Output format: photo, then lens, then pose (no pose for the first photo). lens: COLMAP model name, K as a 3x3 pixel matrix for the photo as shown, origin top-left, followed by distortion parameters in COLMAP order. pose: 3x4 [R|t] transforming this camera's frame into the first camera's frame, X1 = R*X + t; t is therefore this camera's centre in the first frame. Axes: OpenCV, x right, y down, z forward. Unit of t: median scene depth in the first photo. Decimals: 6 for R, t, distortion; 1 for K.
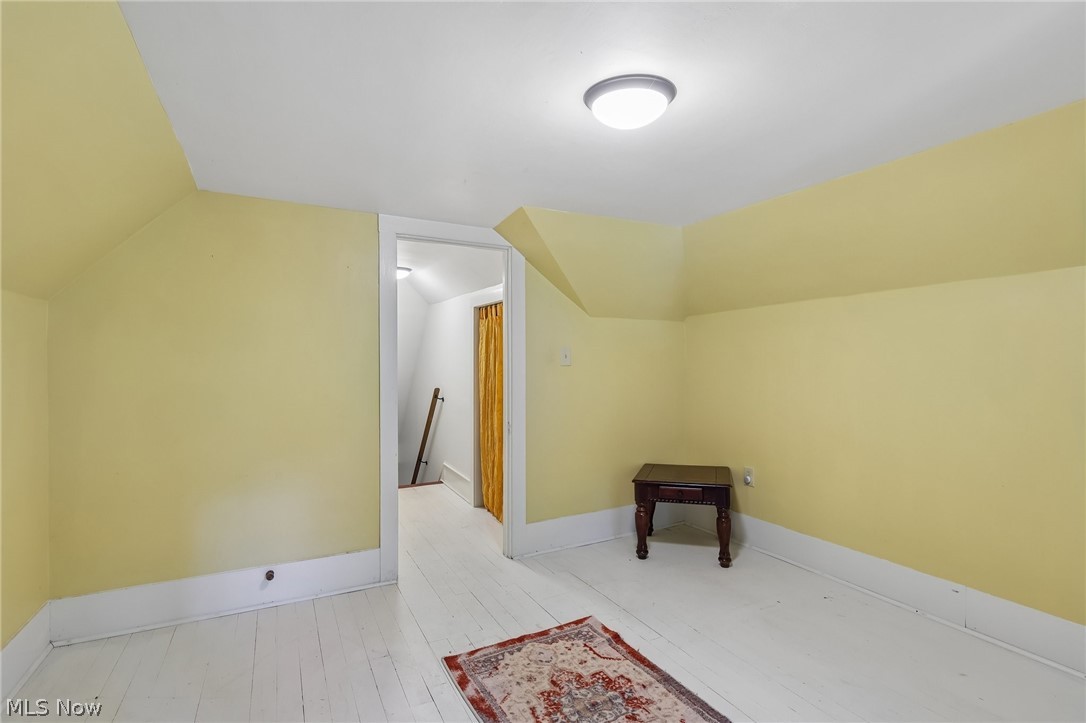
lens RADIAL K [[506.6, 0, 546.4], [0, 506.6, 361.2], [0, 0, 1]] dist [0.002639, -0.001607]
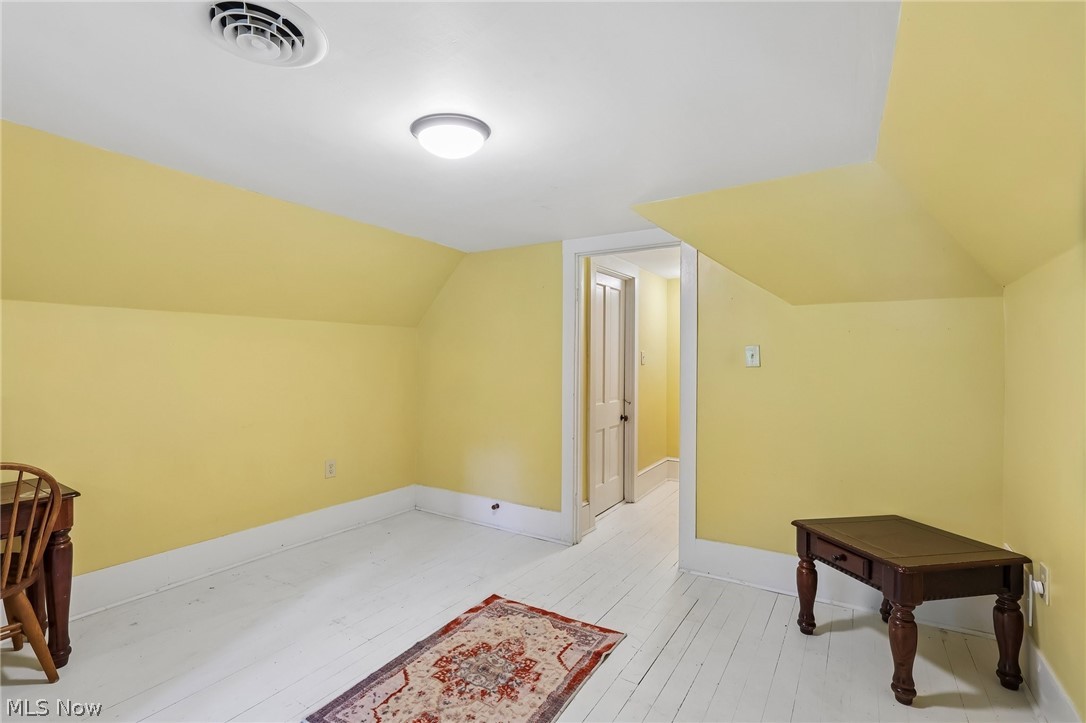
lens RADIAL K [[506.6, 0, 548.6], [0, 506.6, 361.0], [0, 0, 1]] dist [0.002639, -0.001607]
pose [[0.498203, 0.003115, -0.867055, 0.917037], [0.002585, 0.999984, 0.005078, -0.010686], [0.867057, -0.004771, 0.498186, 0.453429]]
